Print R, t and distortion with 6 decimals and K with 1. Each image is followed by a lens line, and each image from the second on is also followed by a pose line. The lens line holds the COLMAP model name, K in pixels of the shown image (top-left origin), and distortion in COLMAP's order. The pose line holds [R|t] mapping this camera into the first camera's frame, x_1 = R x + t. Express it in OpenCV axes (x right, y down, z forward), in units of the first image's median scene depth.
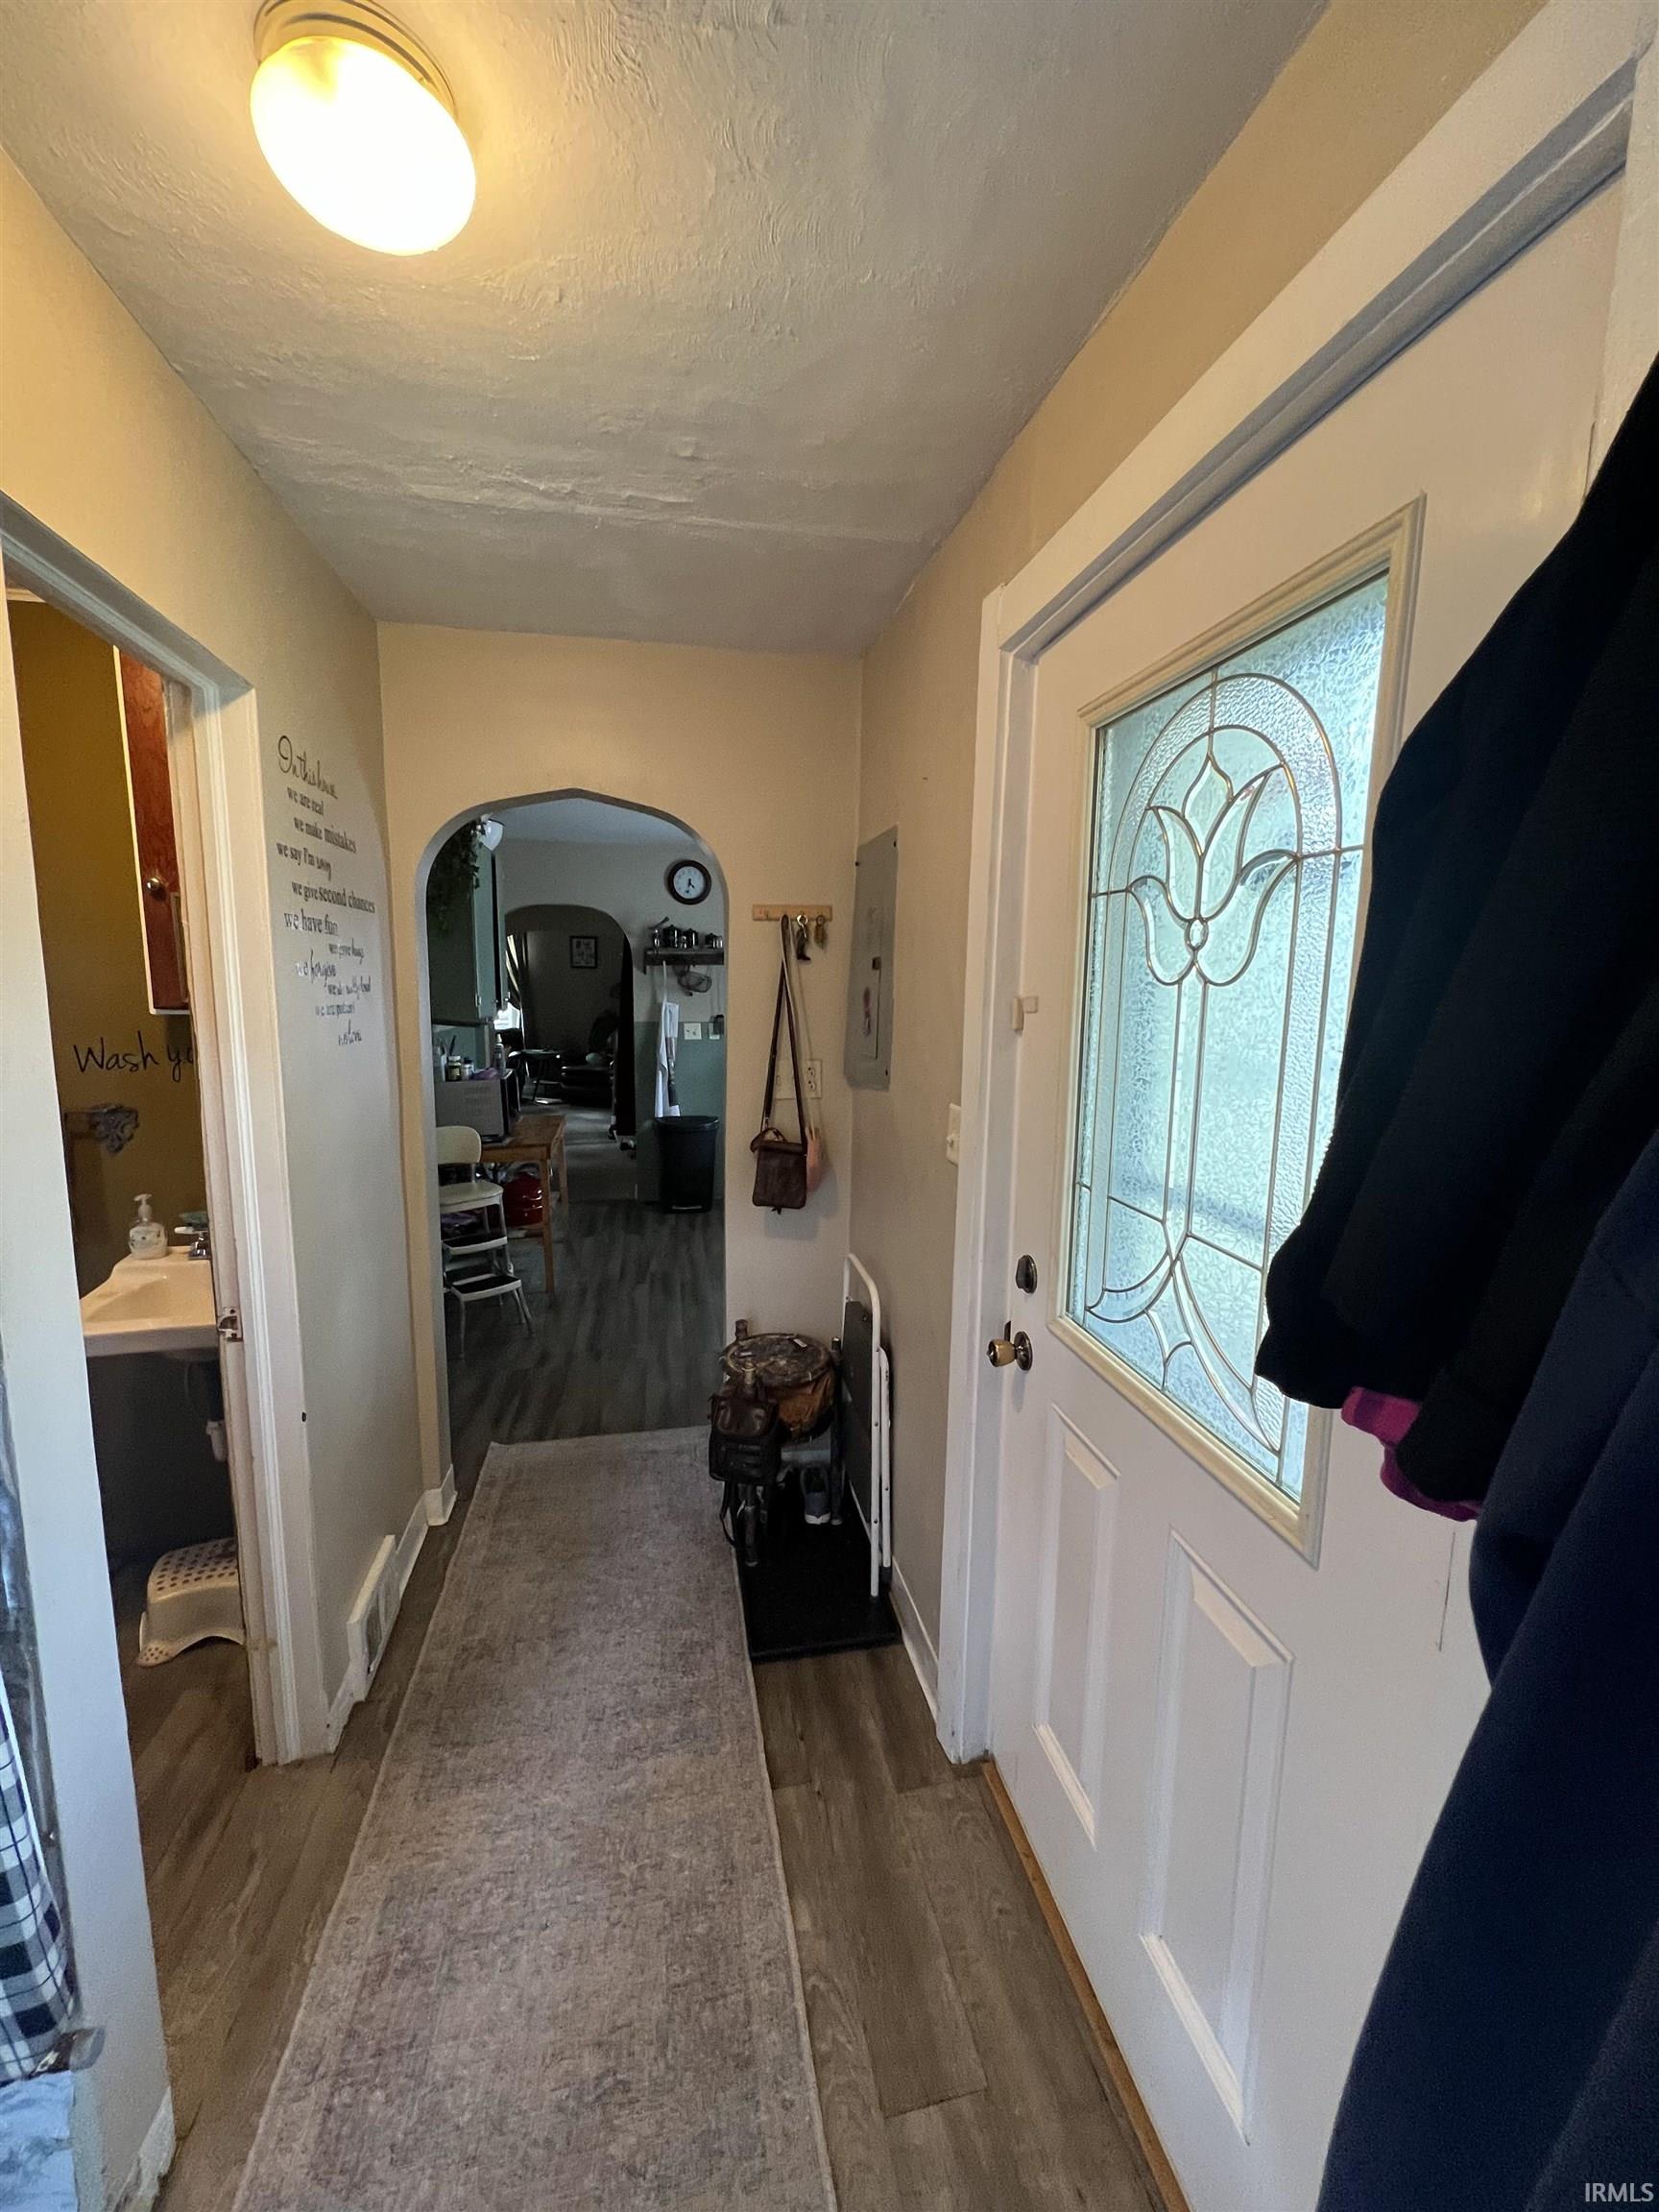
lens RADIAL K [[890.2, 0, 829.9], [0, 890.2, 1105.5], [0, 0, 1]] dist [-0.003536, 0.000222]
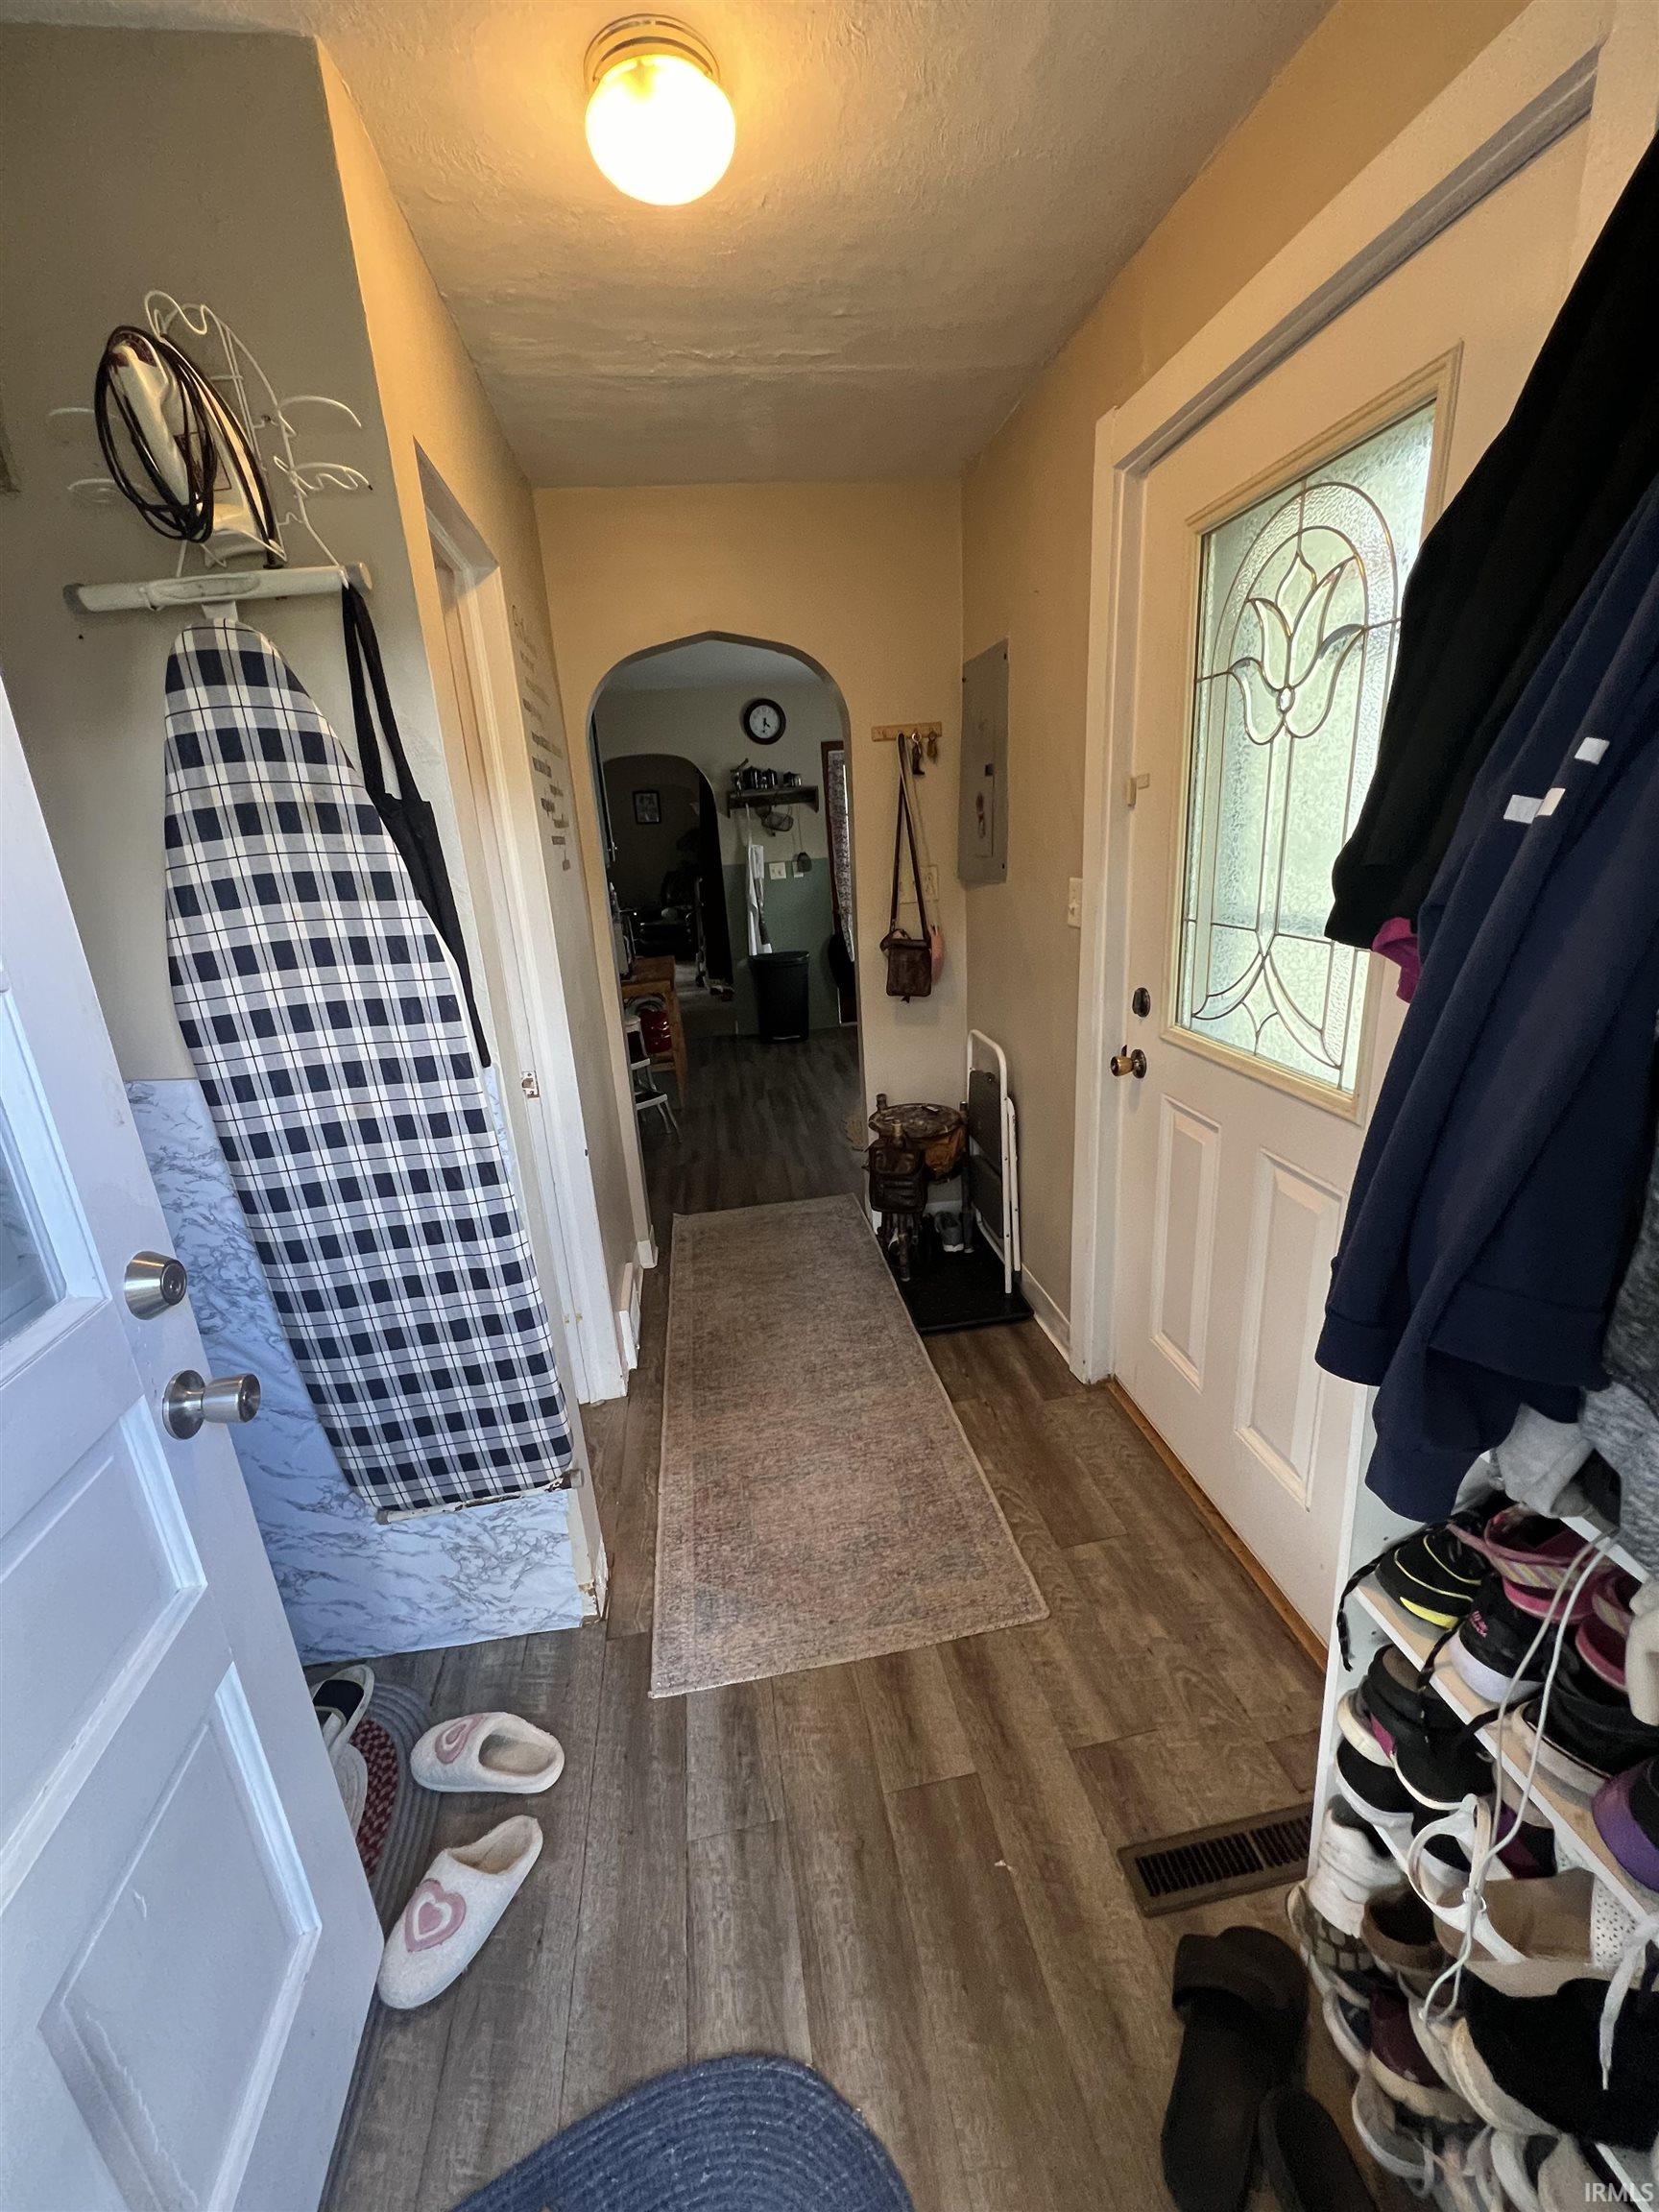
lens RADIAL K [[890.2, 0, 828.6], [0, 890.2, 1107.7], [0, 0, 1]] dist [-0.003536, 0.000222]
pose [[0.995820, -0.056598, -0.071691, -0.151583], [0.067668, 0.984330, 0.162838, 0.106406], [0.061352, -0.167009, 0.984045, -0.328972]]
